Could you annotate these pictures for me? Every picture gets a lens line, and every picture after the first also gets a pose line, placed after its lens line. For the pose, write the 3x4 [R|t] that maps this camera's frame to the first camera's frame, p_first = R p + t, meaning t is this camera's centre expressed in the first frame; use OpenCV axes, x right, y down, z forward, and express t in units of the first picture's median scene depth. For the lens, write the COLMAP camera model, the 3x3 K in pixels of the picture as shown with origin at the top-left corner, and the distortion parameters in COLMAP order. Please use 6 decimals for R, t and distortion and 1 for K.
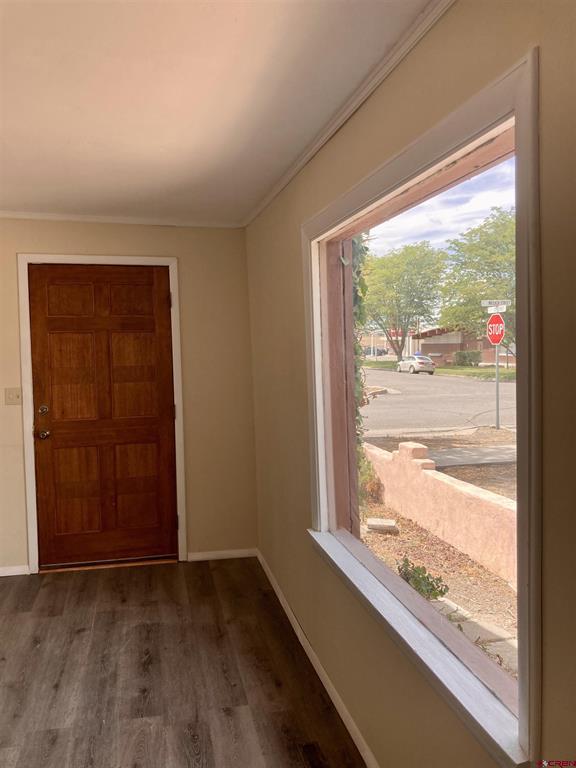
lens RADIAL K [[630.8, 0, 286.1], [0, 630.8, 384.0], [0, 0, 1]] dist [0.012672, -0.025155]
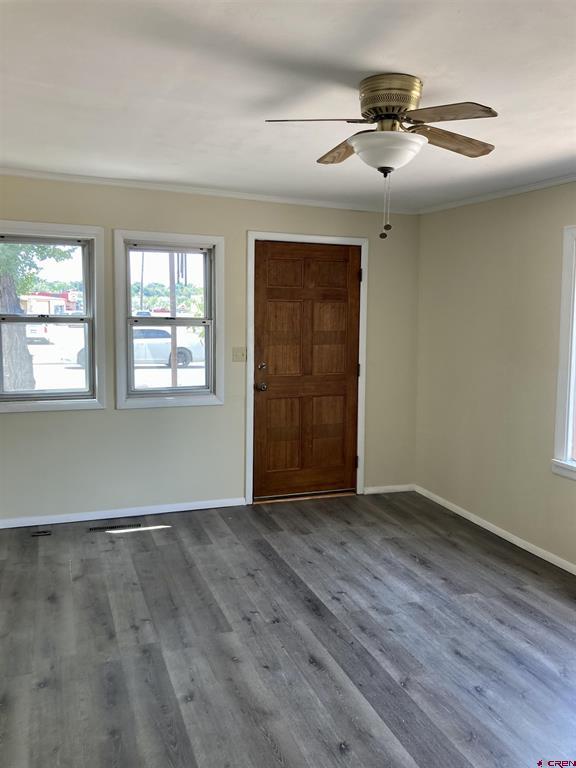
lens RADIAL K [[630.8, 0, 292.3], [0, 630.8, 385.4], [0, 0, 1]] dist [0.012672, -0.025155]
pose [[0.991631, 0.015047, 0.128221, -0.474443], [-0.023880, 0.997424, 0.067635, -0.004590], [-0.126873, -0.070131, 0.989437, -0.168025]]
